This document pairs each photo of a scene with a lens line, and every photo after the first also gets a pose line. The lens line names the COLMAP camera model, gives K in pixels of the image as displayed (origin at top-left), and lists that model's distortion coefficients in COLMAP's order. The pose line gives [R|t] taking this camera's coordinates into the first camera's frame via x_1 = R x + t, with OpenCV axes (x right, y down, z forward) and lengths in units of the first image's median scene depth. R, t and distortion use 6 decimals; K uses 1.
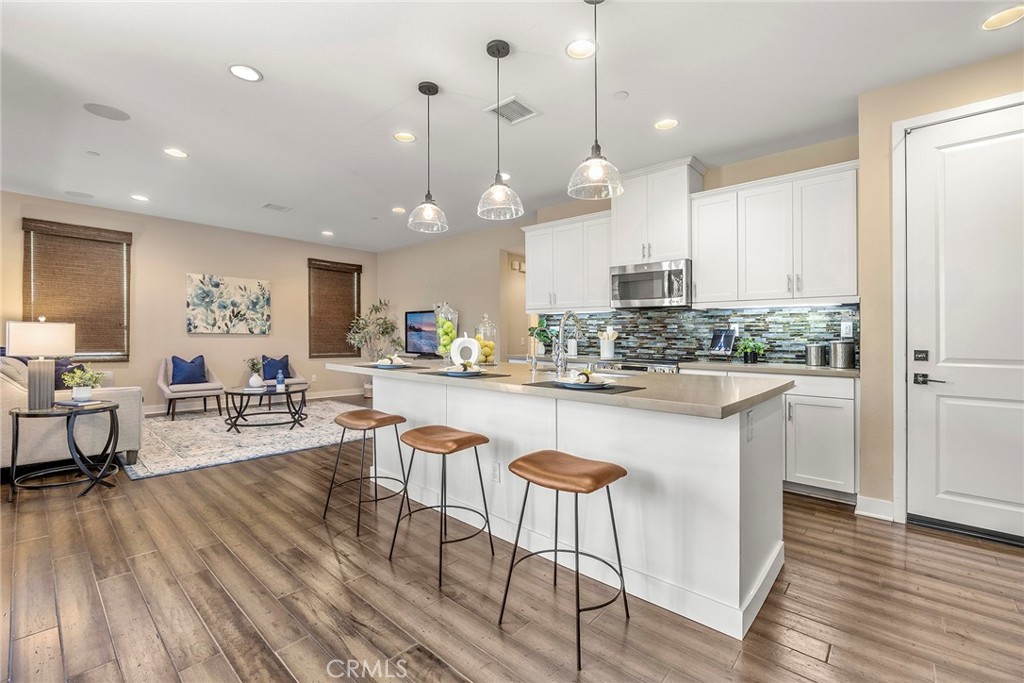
lens RADIAL K [[423.4, 0, 463.8], [0, 423.4, 339.1], [0, 0, 1]] dist [-0.013514, 0.000021]
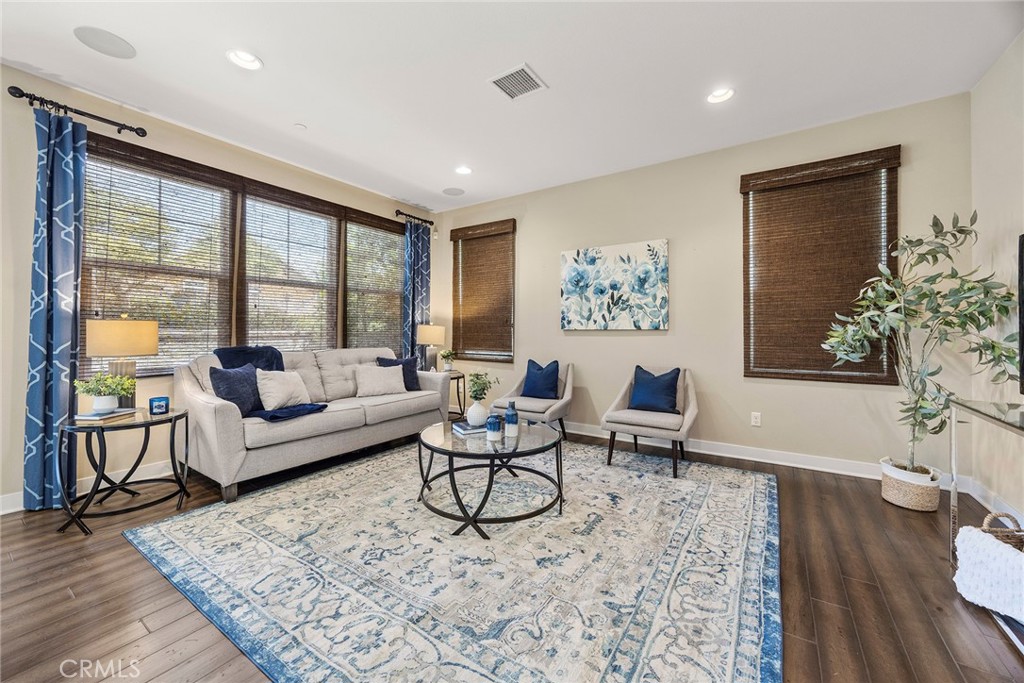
lens RADIAL K [[389.3, 0, 544.5], [0, 389.3, 334.1], [0, 0, 1]] dist [-0.001138, 0.000074]
pose [[0.247316, -0.007381, -0.968907, 0.021489], [-0.003313, 0.999959, -0.008464, -0.001168], [0.968929, 0.005303, 0.247281, 0.794217]]
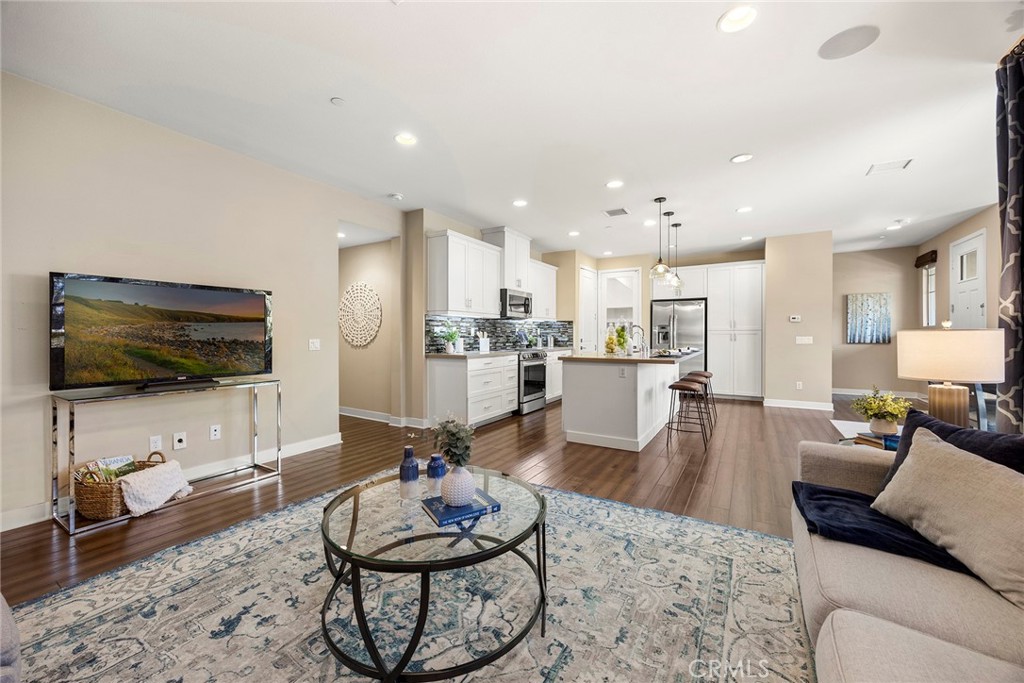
lens RADIAL K [[389.3, 0, 544.5], [0, 389.3, 334.1], [0, 0, 1]] dist [-0.001138, 0.000074]
pose [[-0.282204, -0.012115, 0.959278, -0.668306], [0.005269, 0.999886, 0.014178, -0.020278], [-0.959340, 0.009055, -0.282108, 0.844952]]
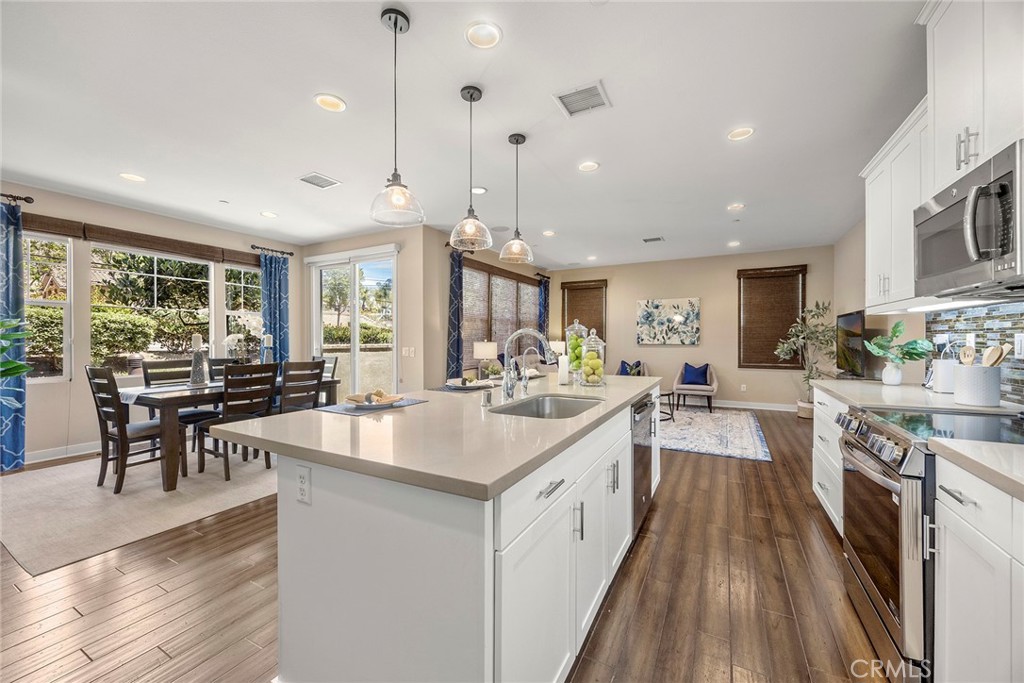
lens RADIAL K [[375.5, 0, 552.2], [0, 375.5, 345.2], [0, 0, 1]] dist [-0.003090, -0.000334]
pose [[0.327390, 0.003502, -0.944883, 0.412614], [-0.001821, 0.999994, 0.003076, -0.014104], [0.944888, 0.000714, 0.327394, 0.334221]]
